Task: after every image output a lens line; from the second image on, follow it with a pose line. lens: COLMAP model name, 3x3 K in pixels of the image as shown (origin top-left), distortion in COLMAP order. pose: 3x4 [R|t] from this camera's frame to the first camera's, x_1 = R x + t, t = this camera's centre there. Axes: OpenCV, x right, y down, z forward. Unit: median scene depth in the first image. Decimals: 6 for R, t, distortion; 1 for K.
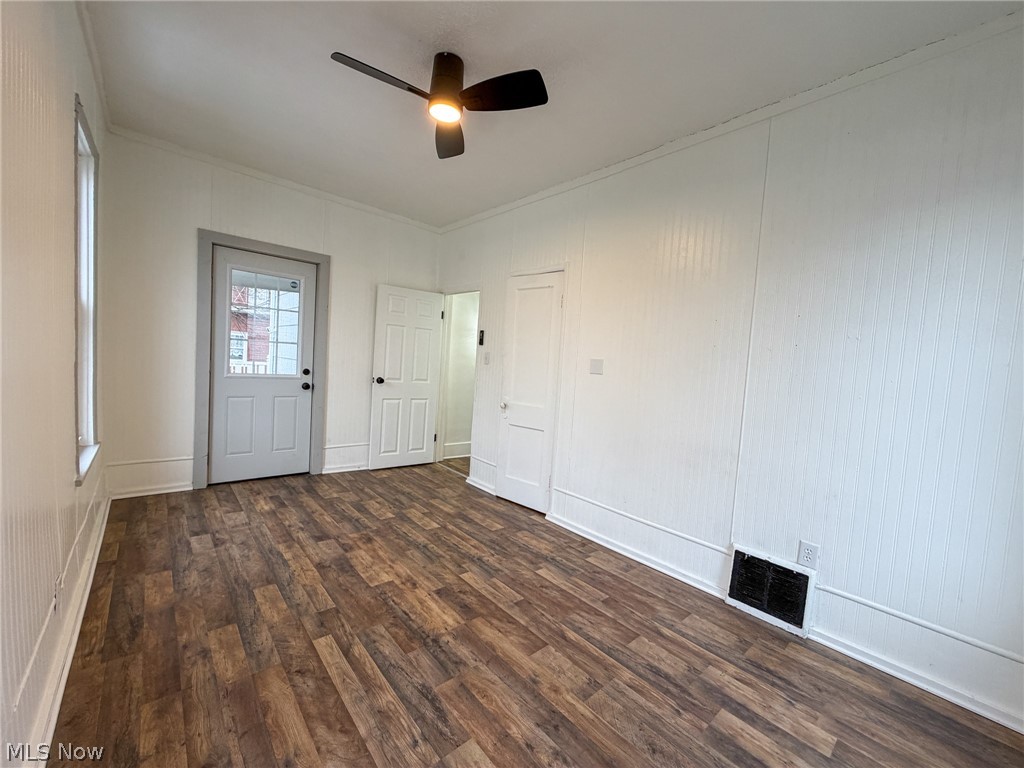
lens RADIAL K [[408.6, 0, 510.3], [0, 408.6, 386.9], [0, 0, 1]] dist [0.000224, 0.000129]
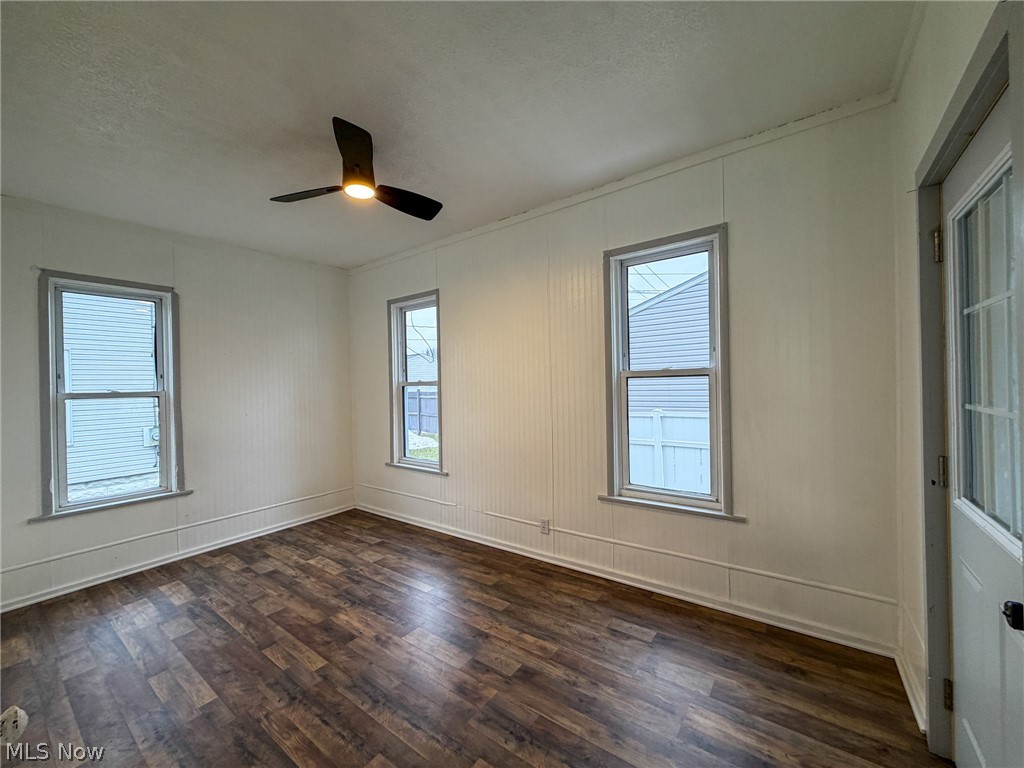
lens RADIAL K [[408.6, 0, 512.0], [0, 408.6, 384.5], [0, 0, 1]] dist [0.000224, 0.000129]
pose [[-0.976713, -0.040186, -0.210754, -0.348977], [-0.051407, 0.997522, 0.048036, -0.229014], [0.208301, 0.057752, -0.976358, 2.198908]]
